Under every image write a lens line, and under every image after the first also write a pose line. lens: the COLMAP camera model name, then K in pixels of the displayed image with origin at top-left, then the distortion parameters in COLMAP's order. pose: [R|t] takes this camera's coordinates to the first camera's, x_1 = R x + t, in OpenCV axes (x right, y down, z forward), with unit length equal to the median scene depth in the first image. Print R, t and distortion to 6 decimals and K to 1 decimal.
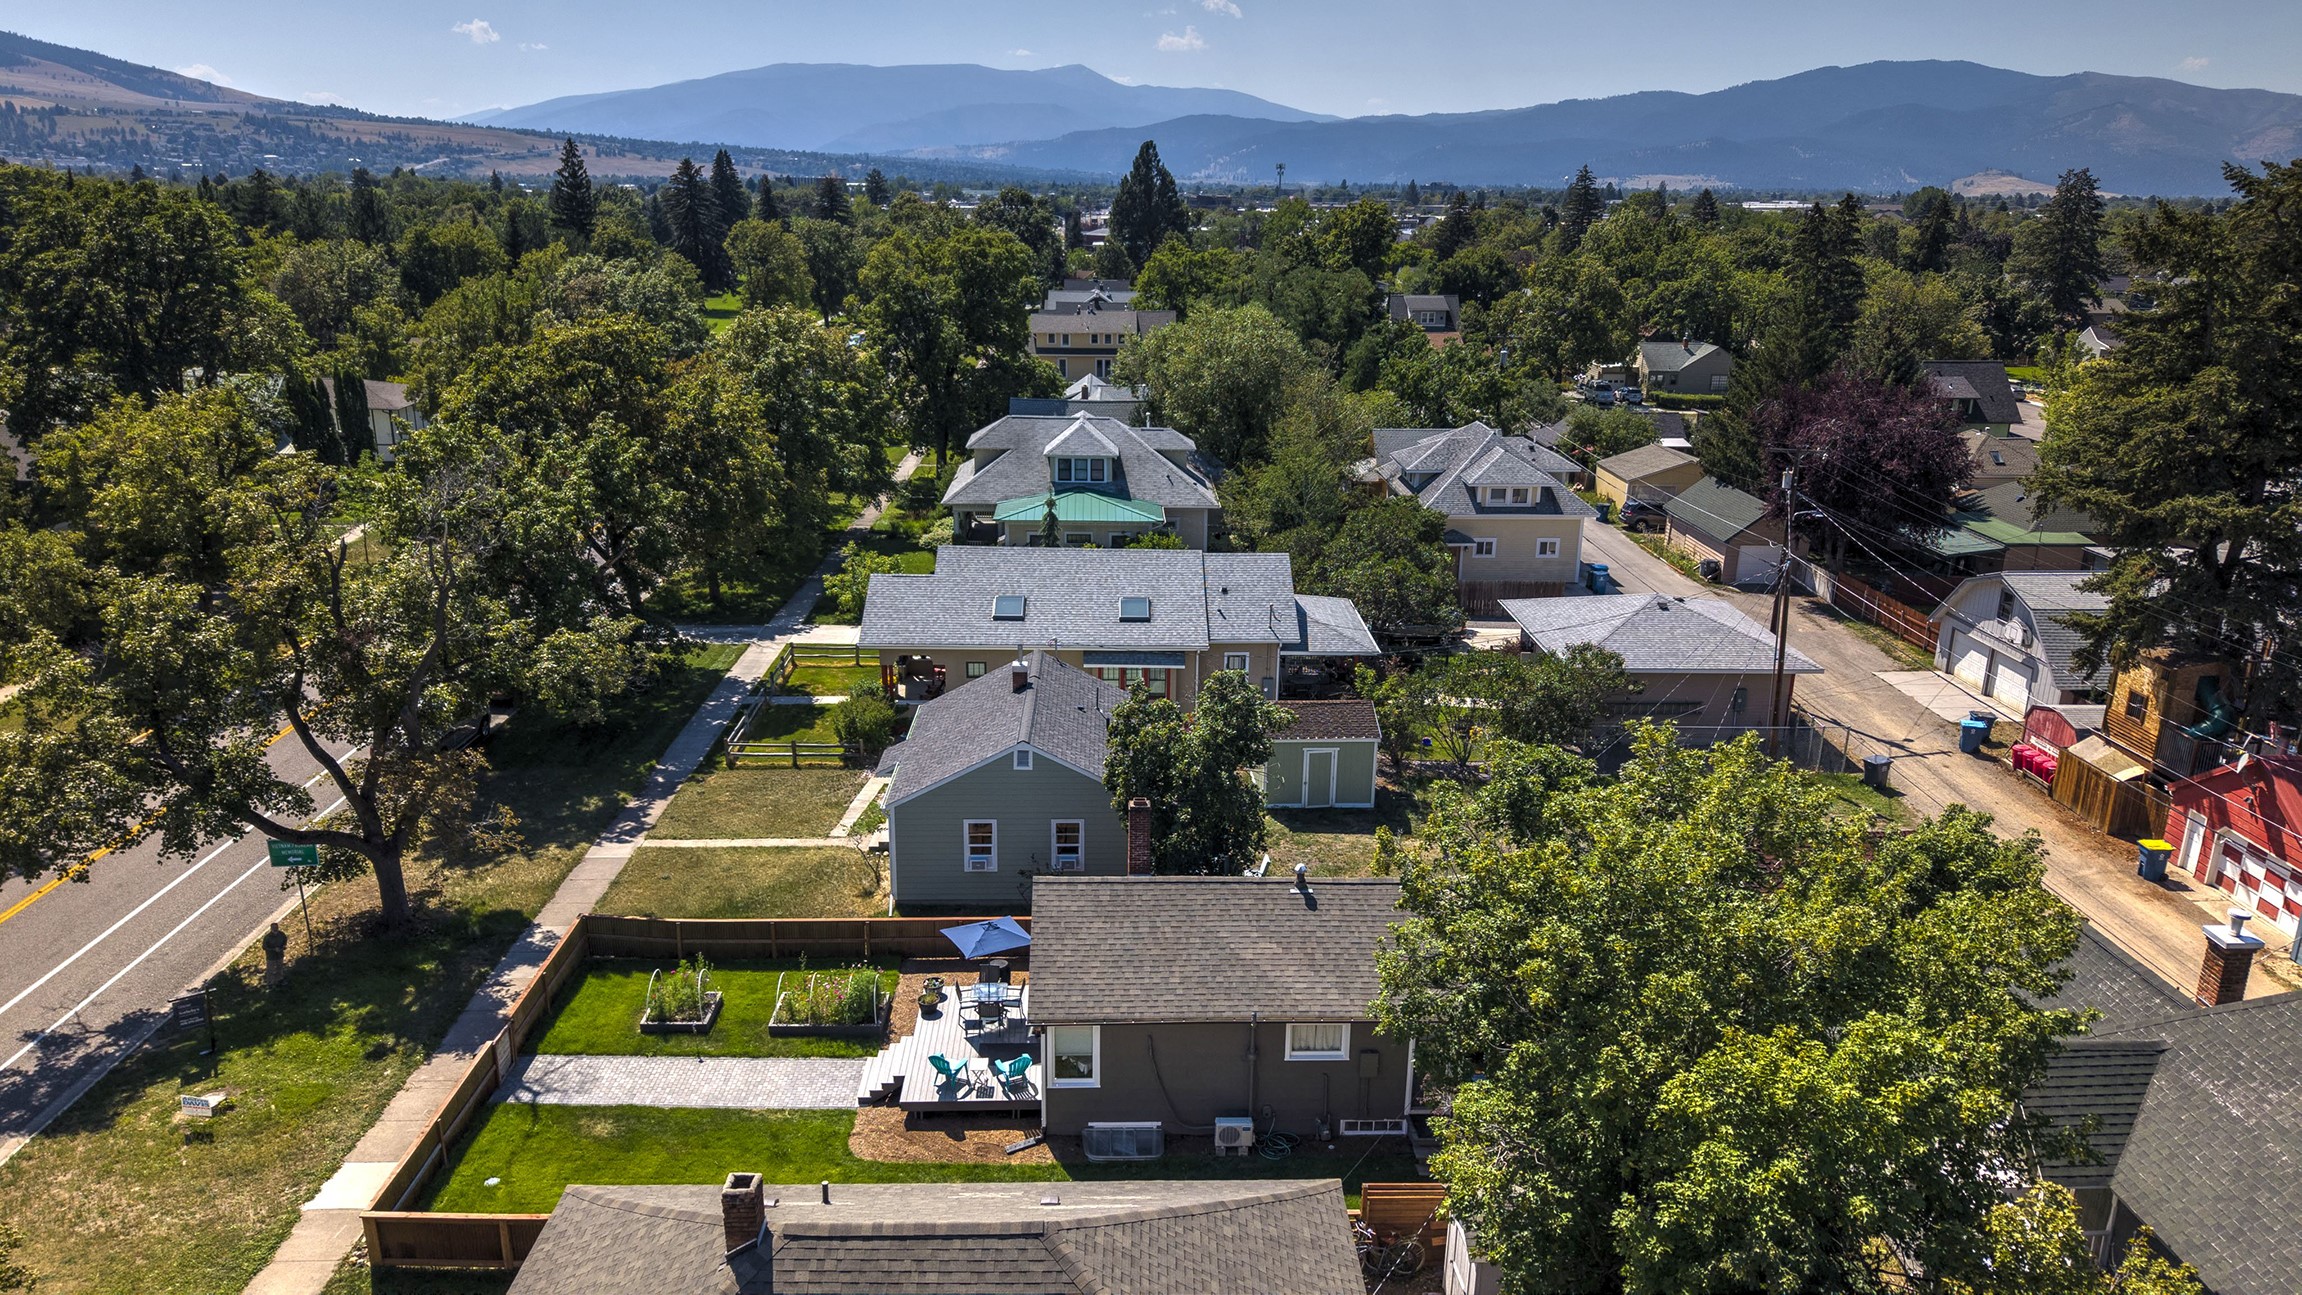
lens RADIAL K [[1542.8, 0, 1151.0], [0, 1542.8, 647.5], [0, 0, 1]] dist [0.018108, -0.012932]
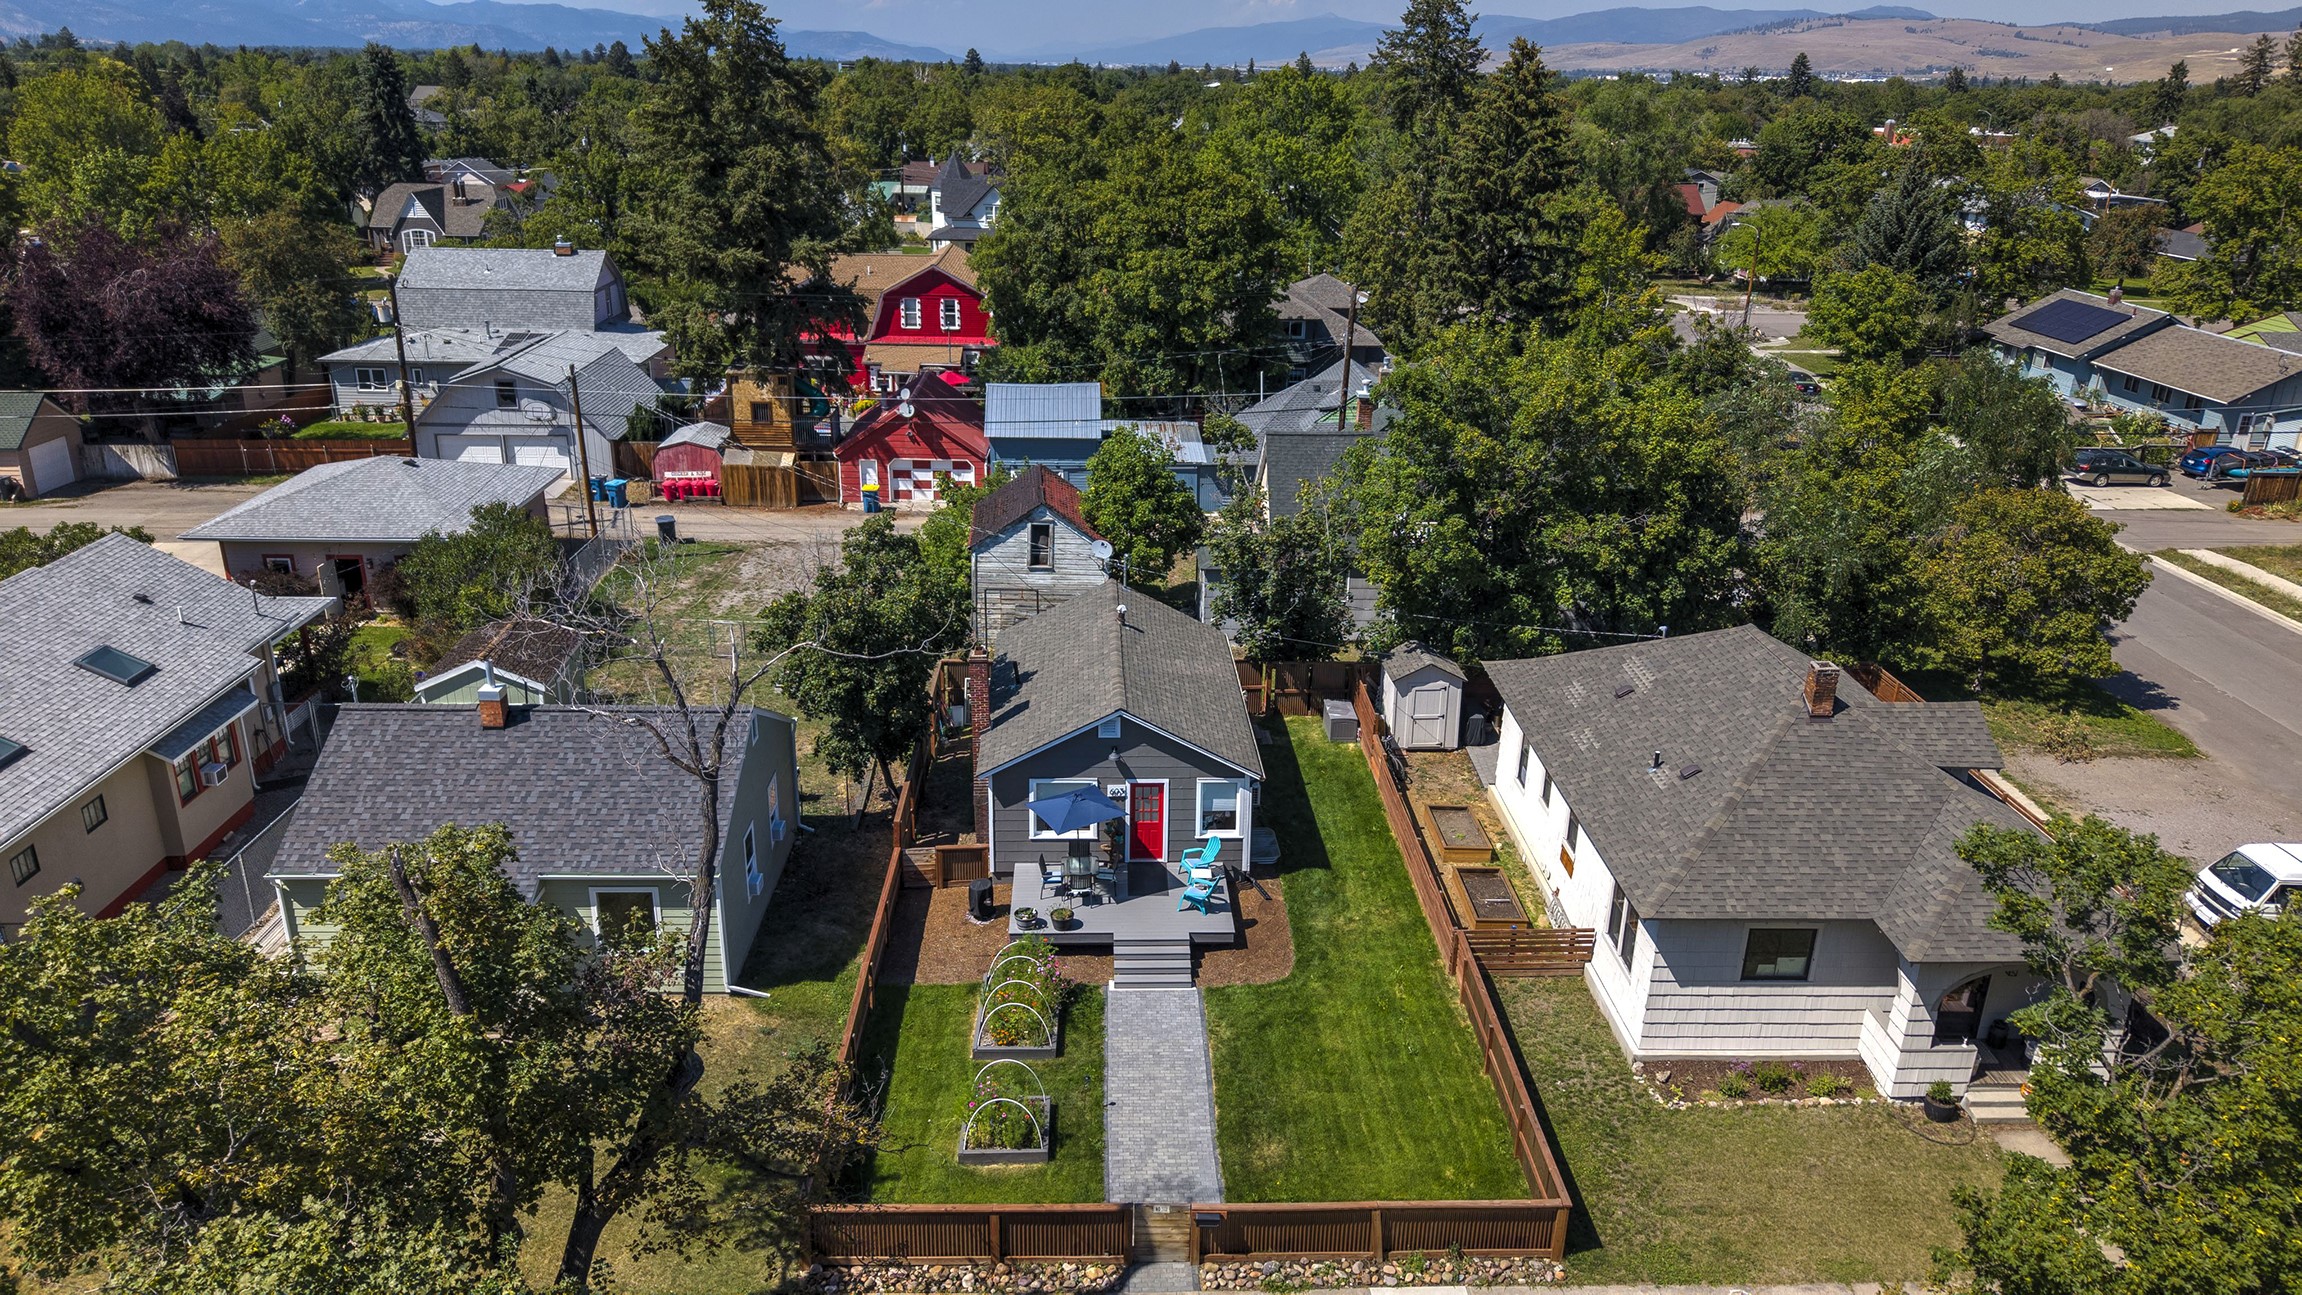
lens RADIAL K [[1534.4, 0, 1151.0], [0, 1534.4, 647.5], [0, 0, 1]] dist [0.050125, -0.064179]
pose [[-0.000873, -0.366120, 0.930567, -0.665279], [0.271616, 0.895497, 0.352577, -0.156121], [-0.962405, 0.253065, 0.098662, 0.588105]]
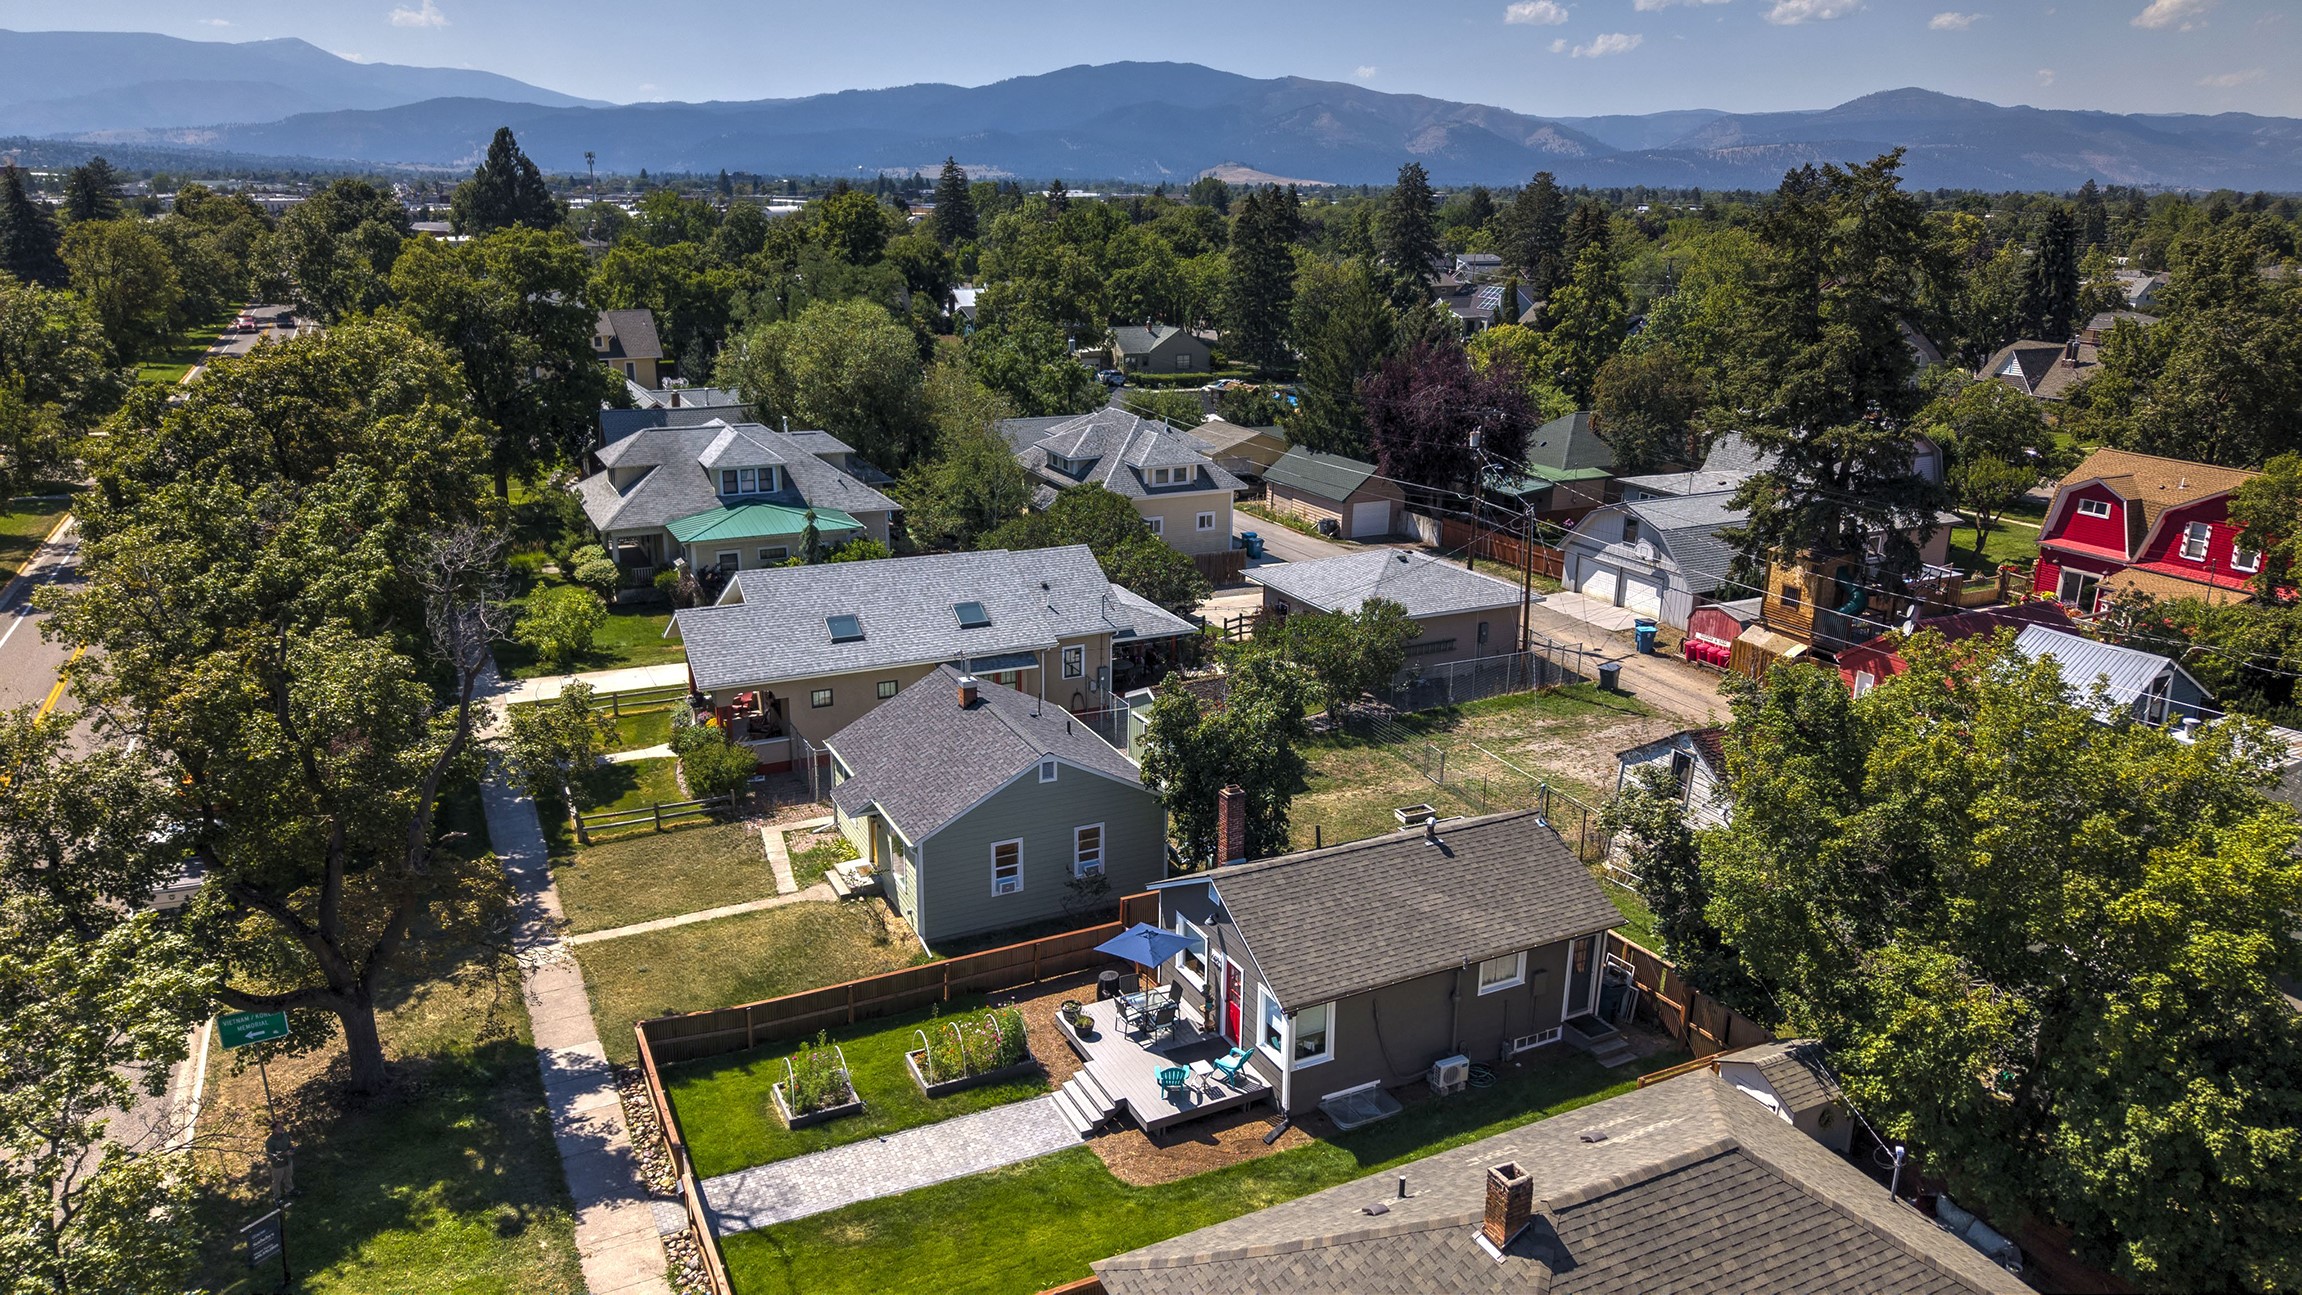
lens RADIAL K [[1540.6, 0, 1153.3], [0, 1540.6, 644.6], [0, 0, 1]] dist [0.040923, -0.052026]
pose [[0.908185, -0.123477, 0.399941, -0.333866], [0.121929, 0.992103, 0.029423, -0.023468], [-0.400416, 0.022043, 0.916068, 0.058596]]
